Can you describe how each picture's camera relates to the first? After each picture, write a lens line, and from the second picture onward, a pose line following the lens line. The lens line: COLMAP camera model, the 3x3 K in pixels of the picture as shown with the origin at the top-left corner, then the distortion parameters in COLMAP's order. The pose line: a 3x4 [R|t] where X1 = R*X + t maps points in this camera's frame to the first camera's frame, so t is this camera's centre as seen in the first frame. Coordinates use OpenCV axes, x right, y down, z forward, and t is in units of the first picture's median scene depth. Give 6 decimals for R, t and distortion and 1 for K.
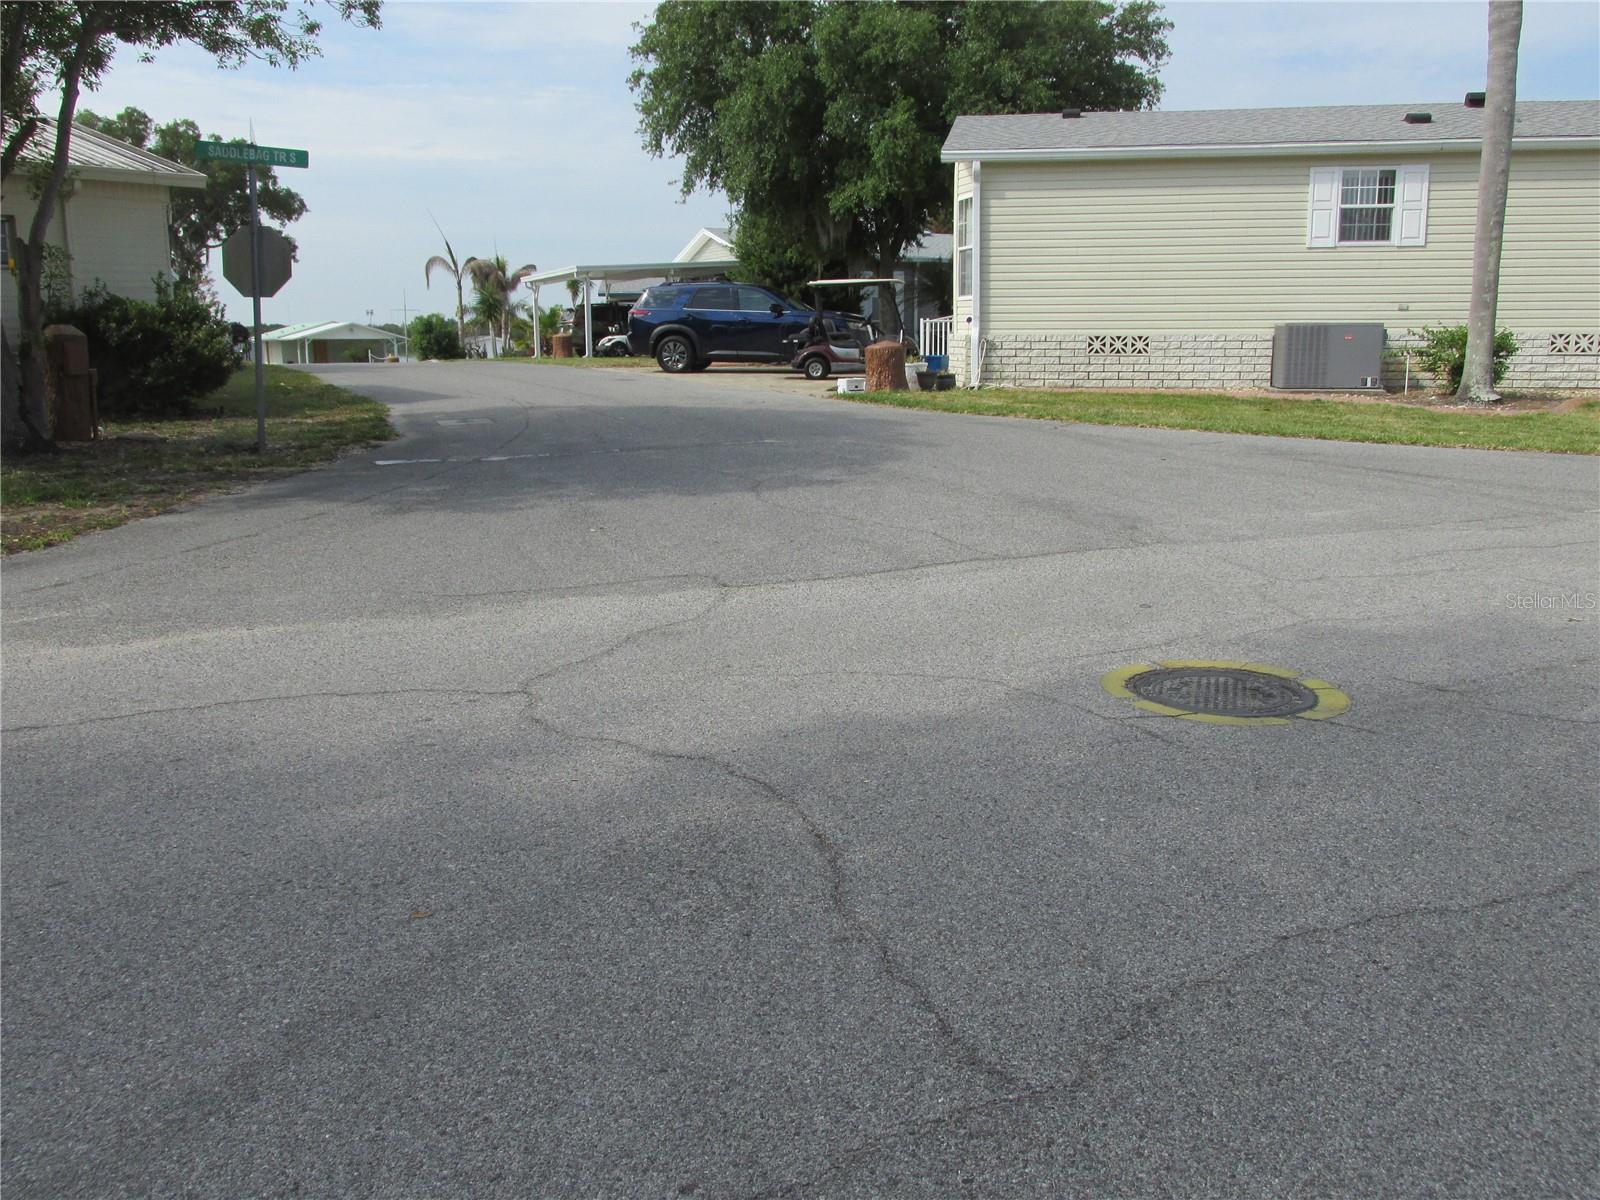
lens RADIAL K [[1340.3, 0, 790.3], [0, 1340.3, 599.4], [0, 0, 1]] dist [-0.027652, -0.001261]
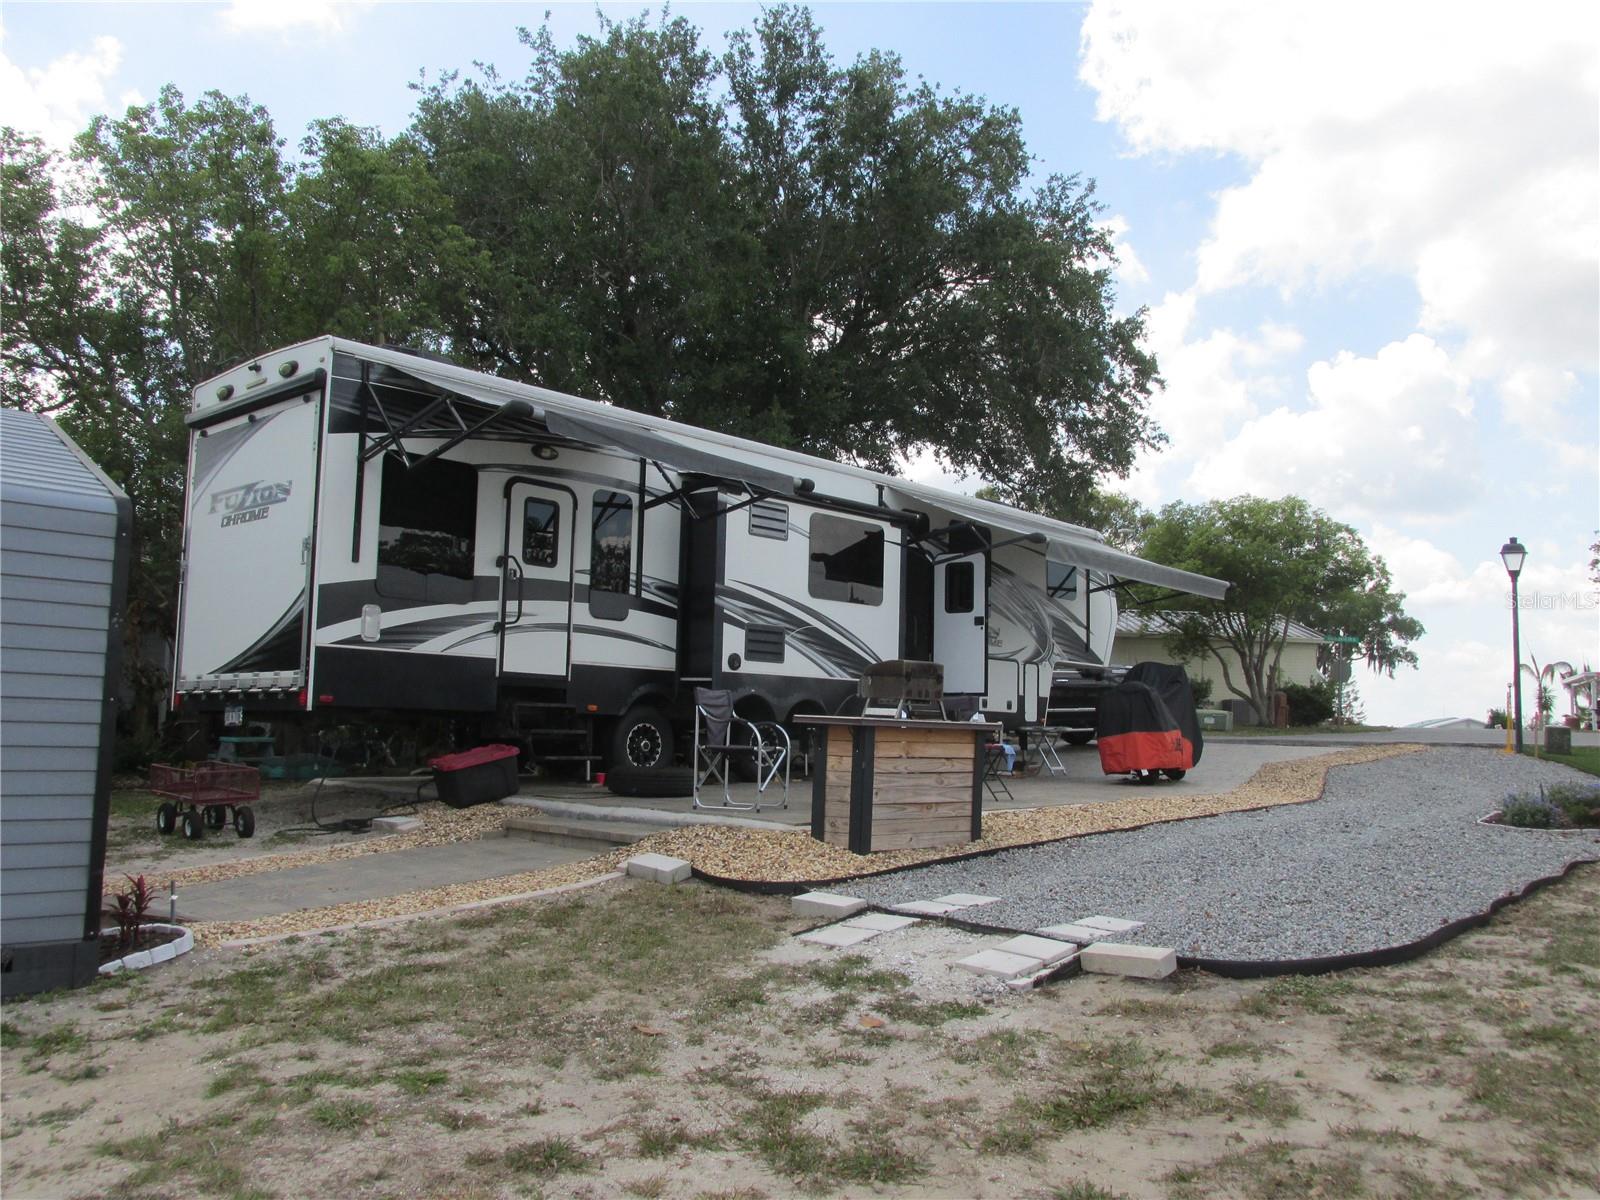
lens RADIAL K [[1340.3, 0, 794.7], [0, 1340.3, 601.7], [0, 0, 1]] dist [-0.027652, -0.001261]
pose [[0.692085, -0.046349, -0.720327, 0.383046], [-0.166948, 0.960599, -0.222212, 0.195286], [0.702244, 0.274047, 0.657078, -0.788720]]
